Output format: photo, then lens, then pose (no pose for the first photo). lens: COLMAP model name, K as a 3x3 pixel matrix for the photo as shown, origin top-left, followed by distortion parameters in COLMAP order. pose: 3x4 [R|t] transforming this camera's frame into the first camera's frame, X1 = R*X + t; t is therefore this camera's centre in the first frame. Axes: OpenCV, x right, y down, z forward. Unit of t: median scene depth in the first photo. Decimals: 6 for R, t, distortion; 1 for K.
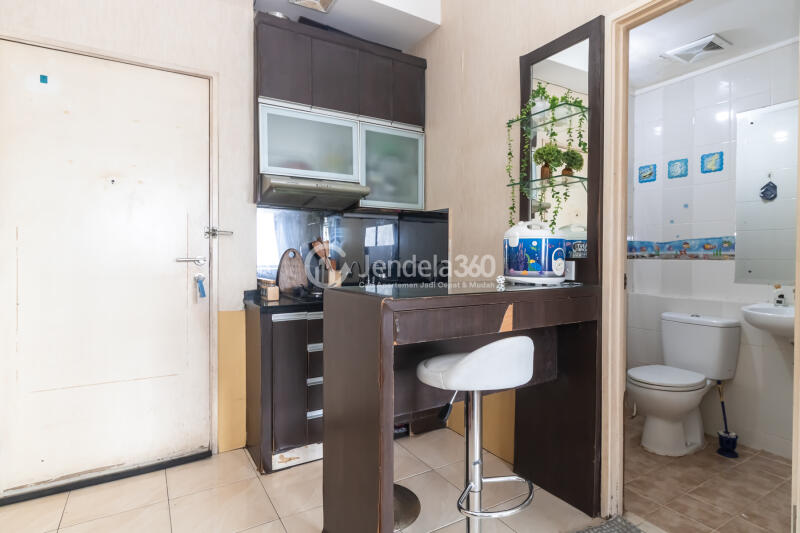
lens RADIAL K [[418.2, 0, 400.0], [0, 418.2, 266.5], [0, 0, 1]] dist [0.001205, 0.000355]
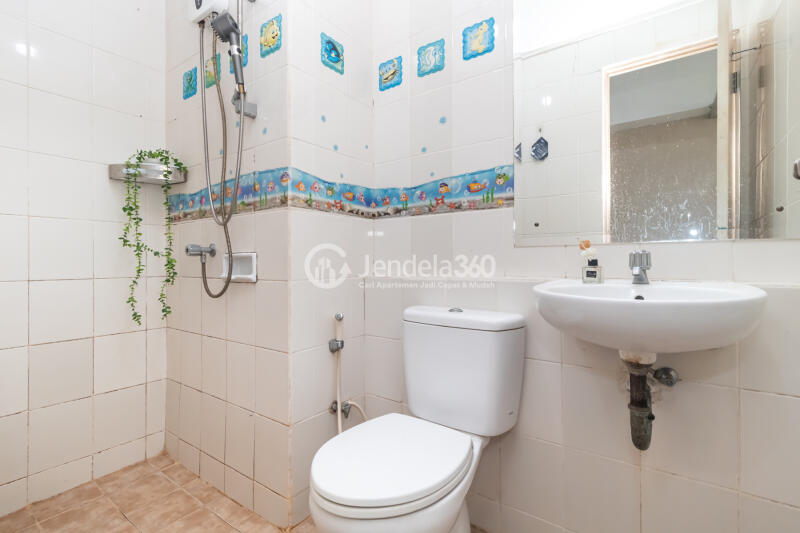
lens RADIAL K [[370.6, 0, 402.8], [0, 370.6, 263.3], [0, 0, 1]] dist [0.001199, 0.000365]
pose [[0.913706, 0.001062, 0.406375, 0.405281], [0.009873, 0.999643, -0.024811, 0.062173], [-0.406256, 0.026682, 0.913370, 0.533994]]
